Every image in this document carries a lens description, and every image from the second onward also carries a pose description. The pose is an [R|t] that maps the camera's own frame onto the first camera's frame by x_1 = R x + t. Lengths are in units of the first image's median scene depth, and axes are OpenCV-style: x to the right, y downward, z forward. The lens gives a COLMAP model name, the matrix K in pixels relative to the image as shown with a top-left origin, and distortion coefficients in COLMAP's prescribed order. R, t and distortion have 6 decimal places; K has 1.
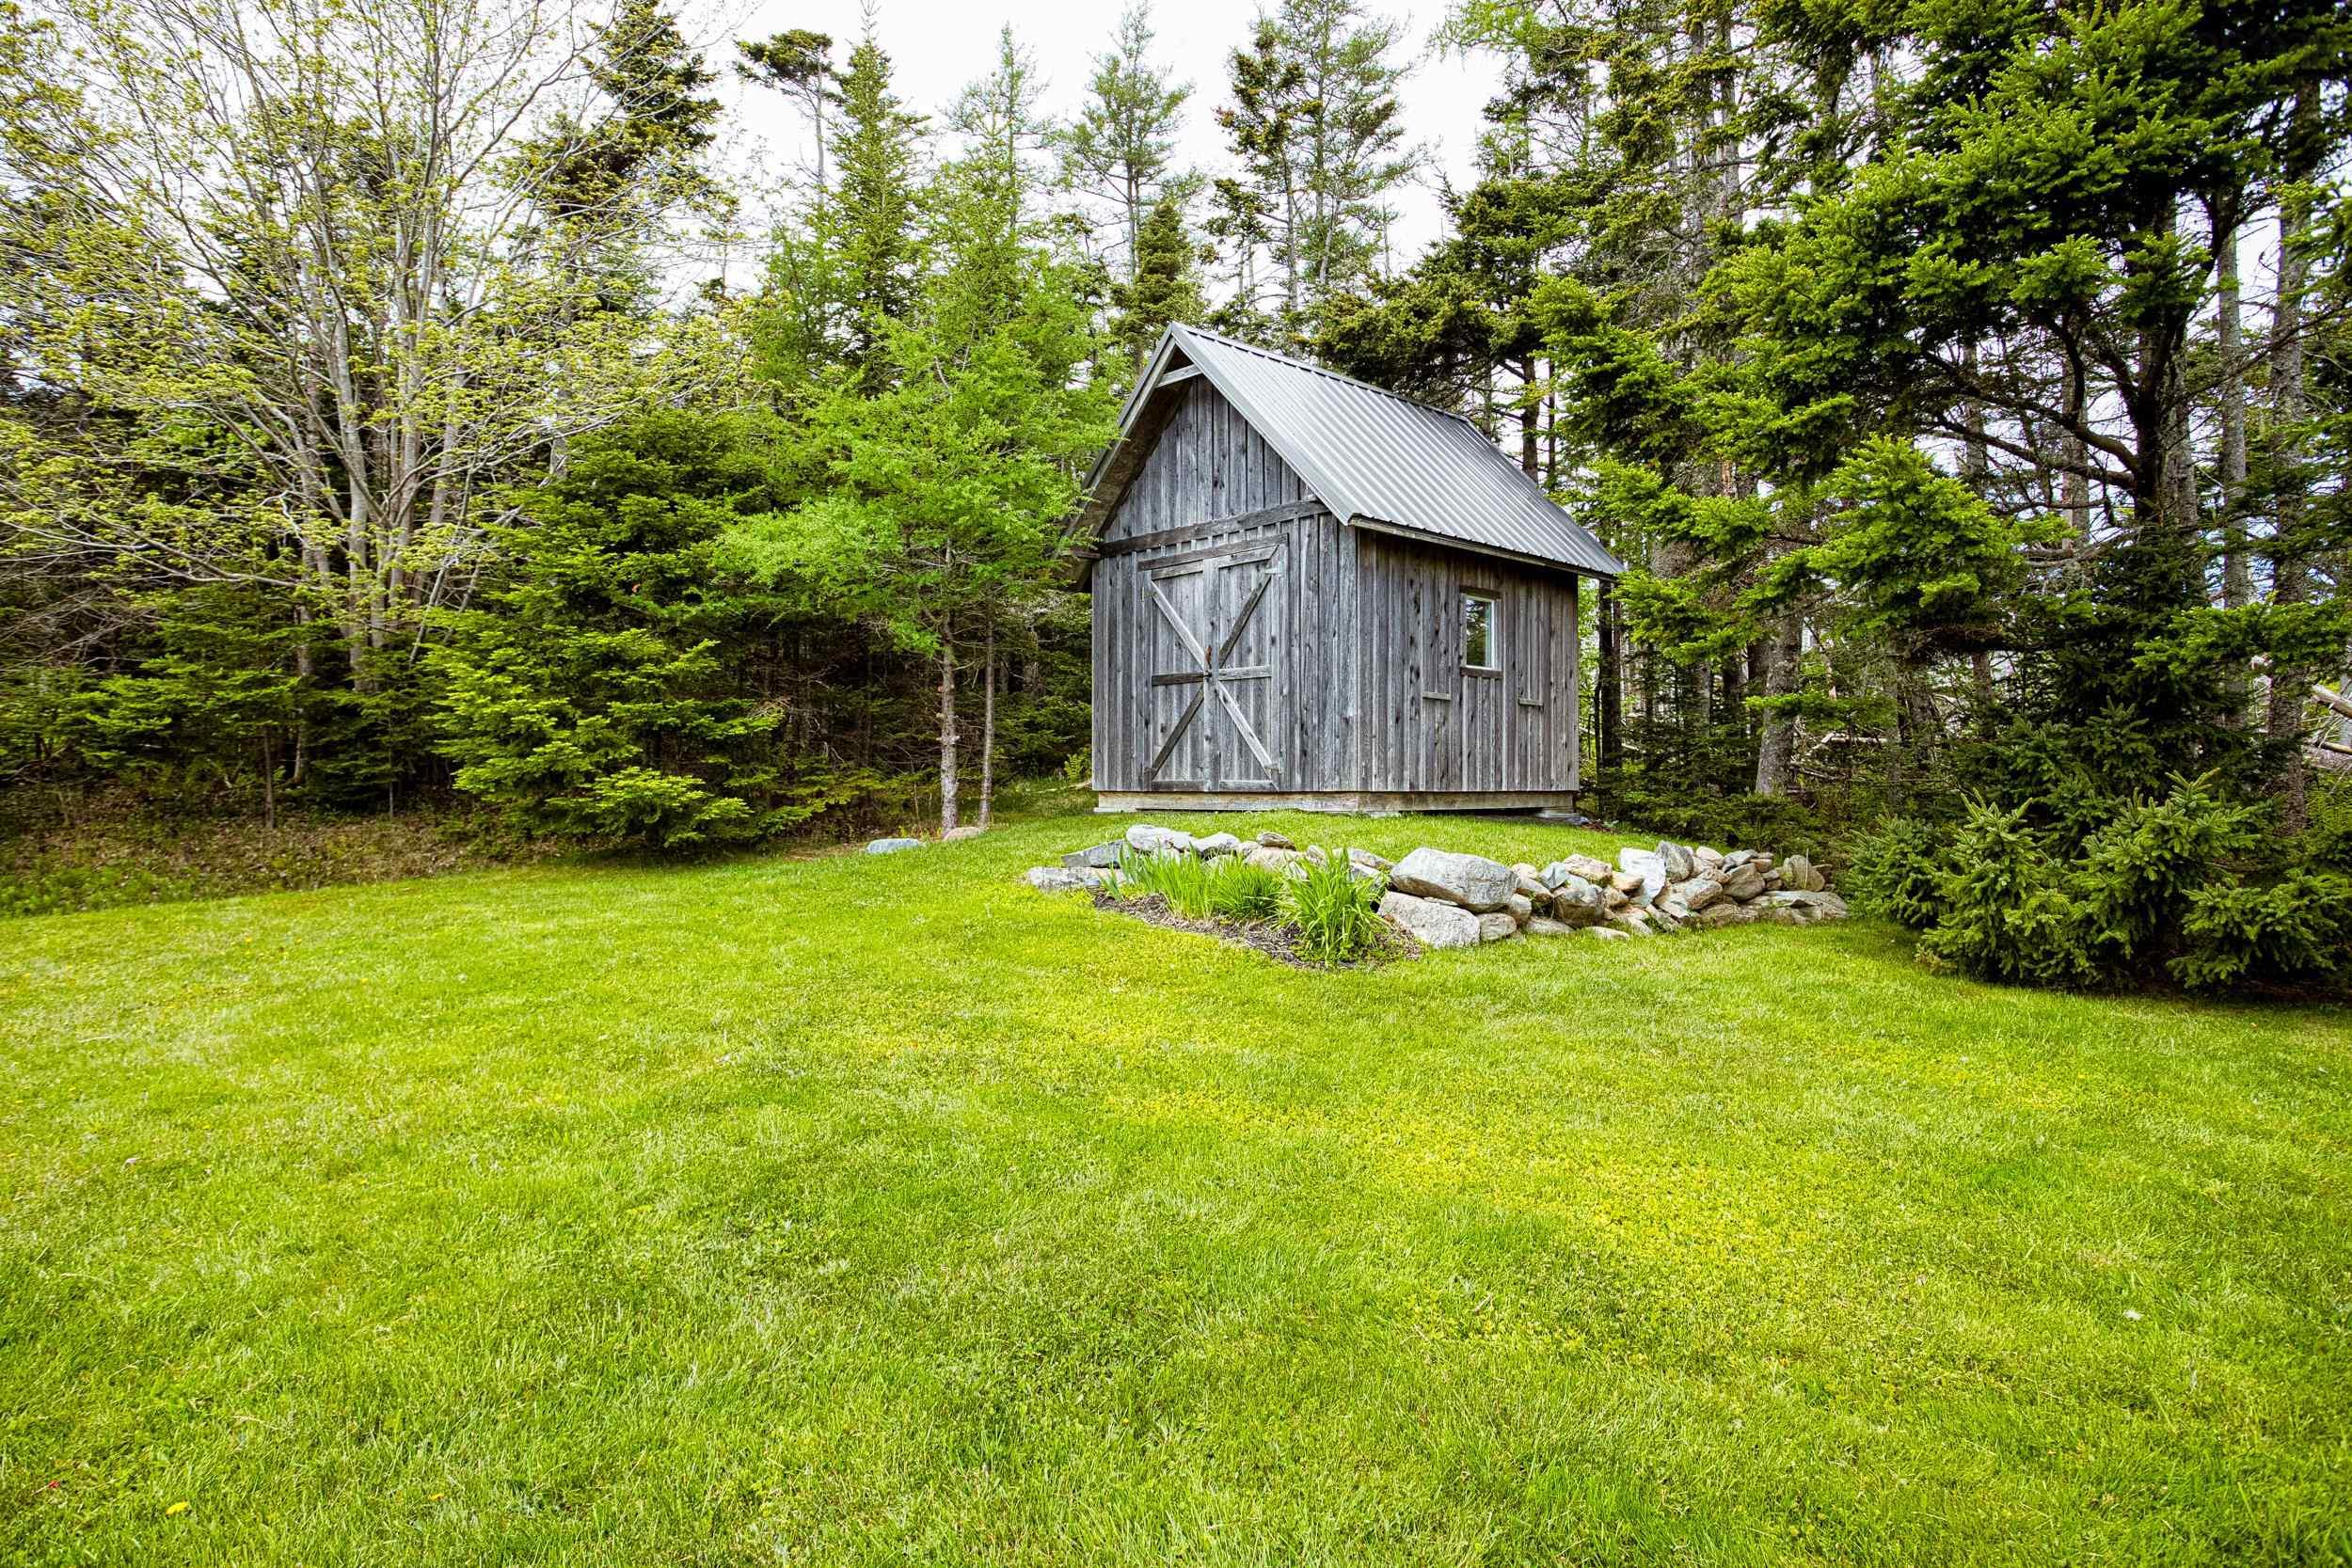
lens RADIAL K [[1198.7, 0, 1176.0], [0, 1198.7, 784.0], [0, 0, 1]] dist [-0.062066, 0.000058]
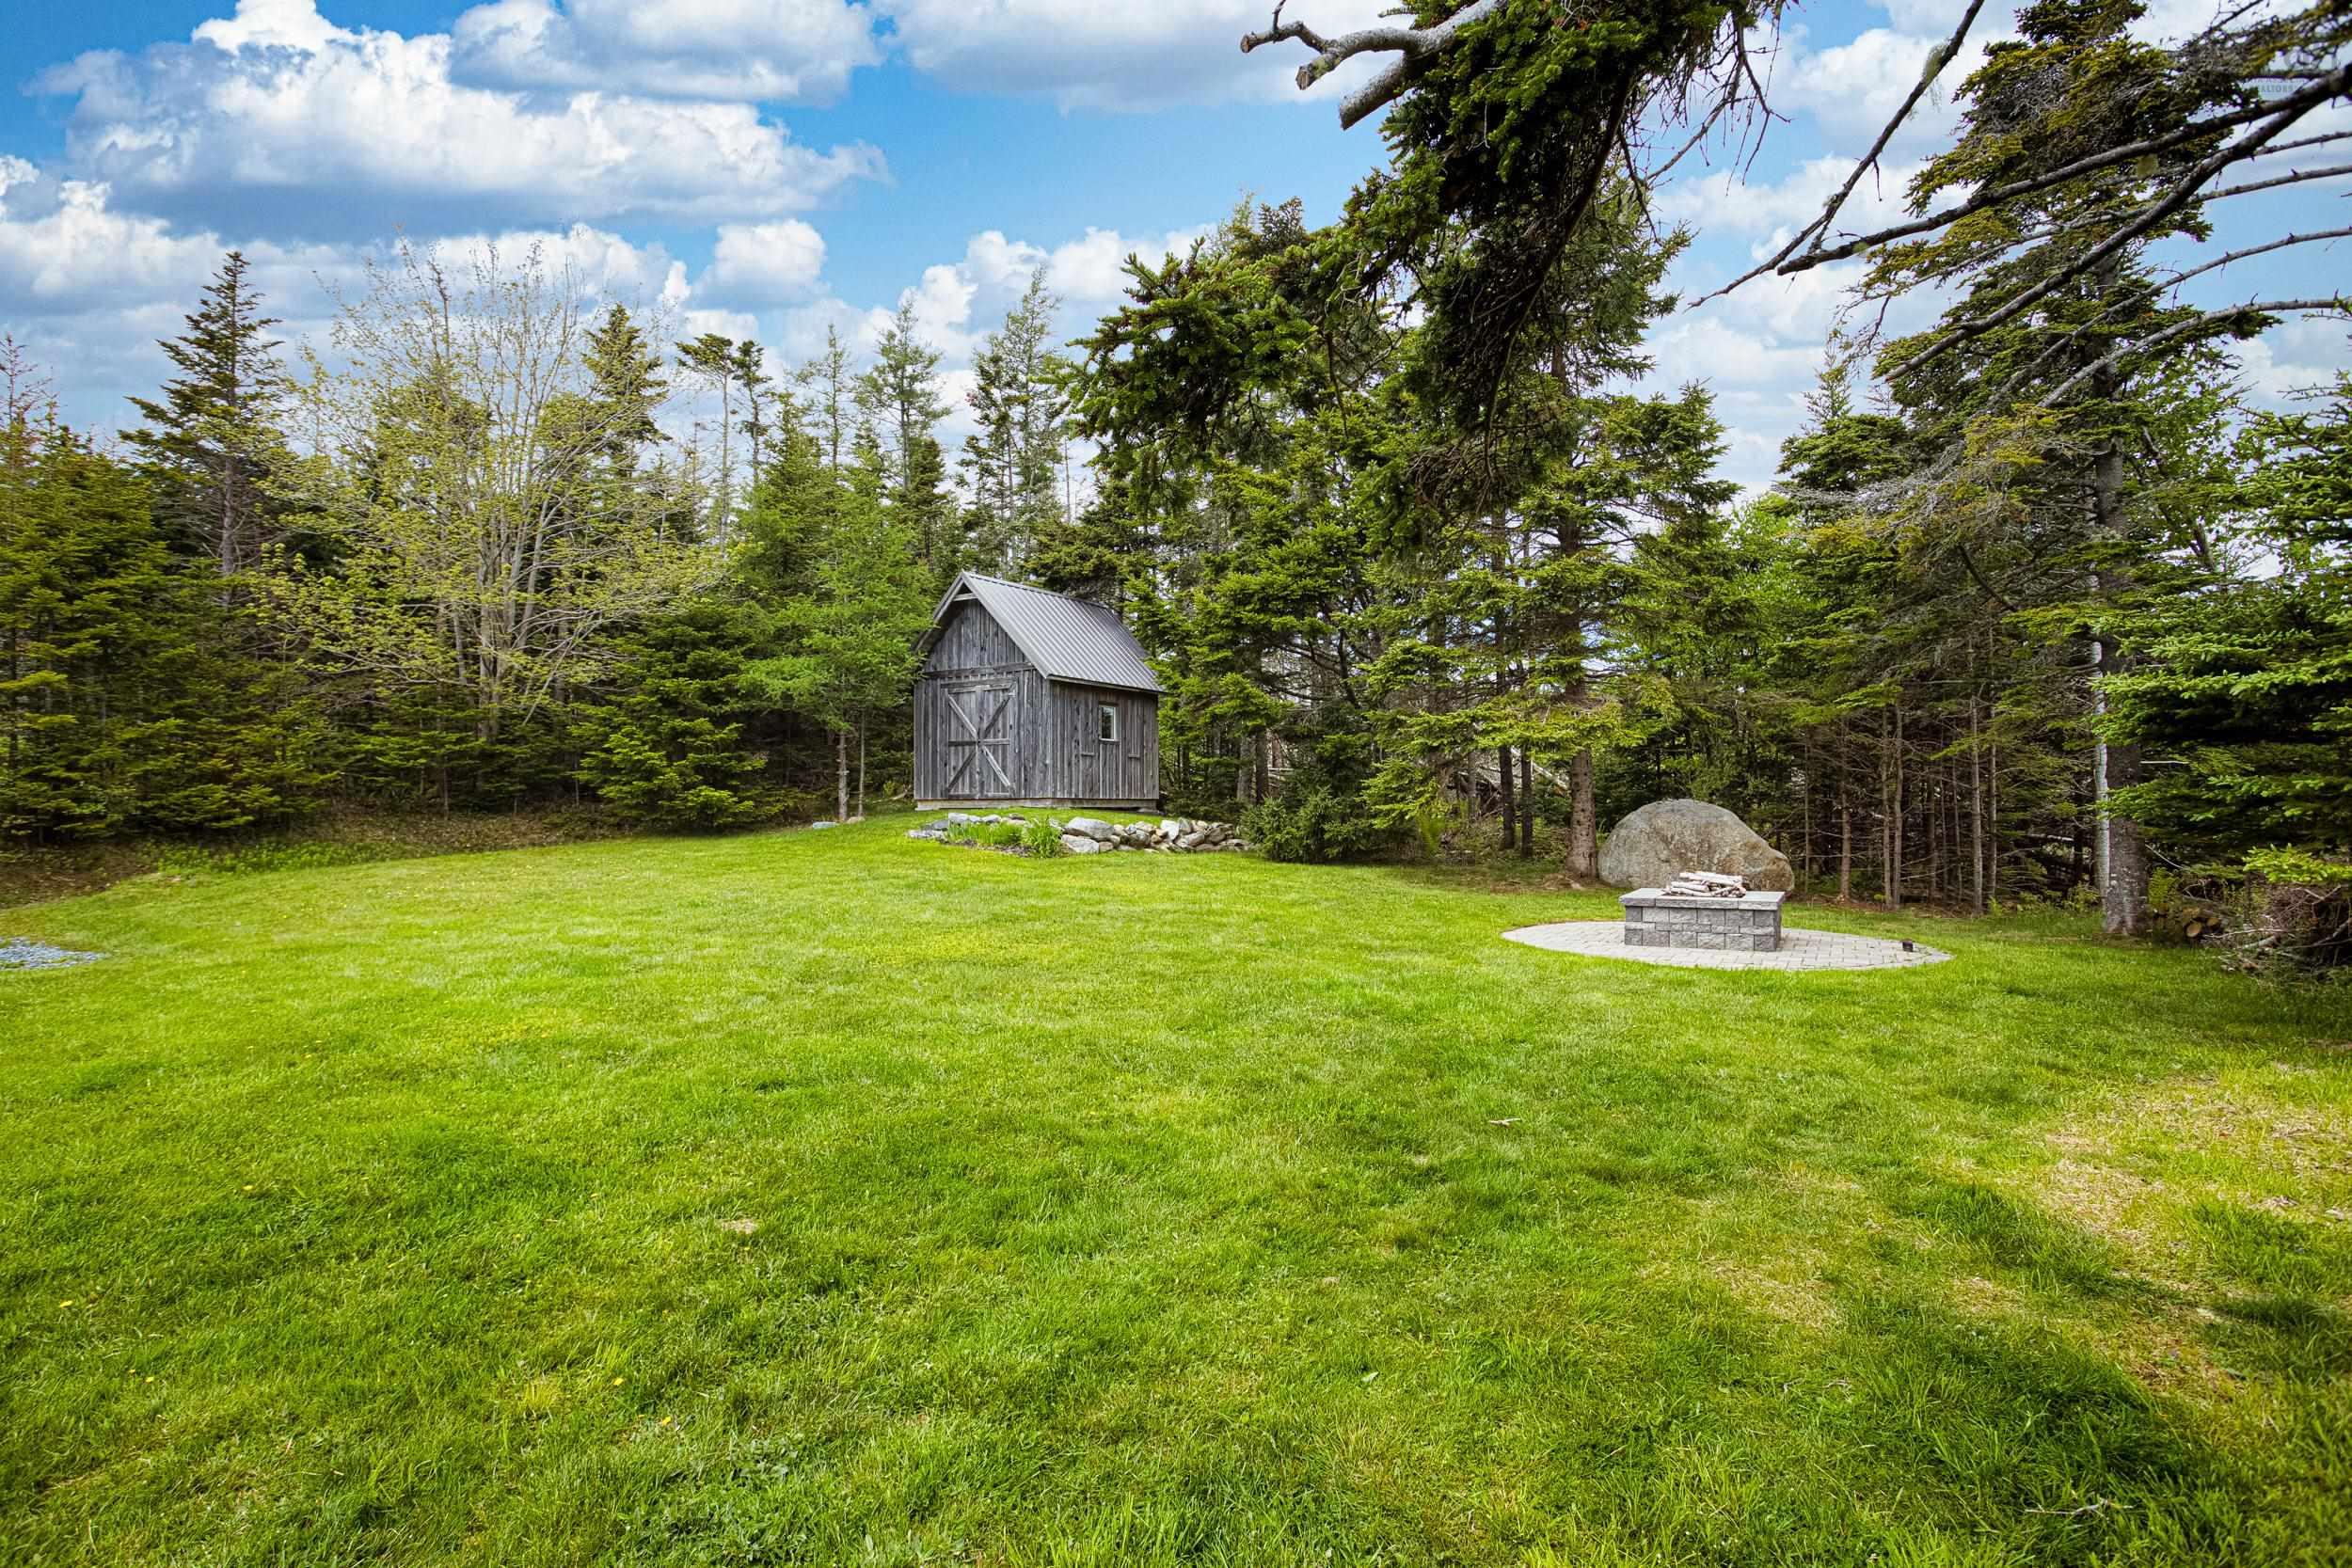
lens RADIAL K [[1165.0, 0, 1176.0], [0, 1165.0, 784.0], [0, 0, 1]] dist [-0.032198, 0.000401]
pose [[0.964647, 0.001897, 0.263538, -0.176861], [0.004353, 0.999723, -0.023128, 0.029507], [-0.263509, 0.023457, 0.964372, -1.044287]]
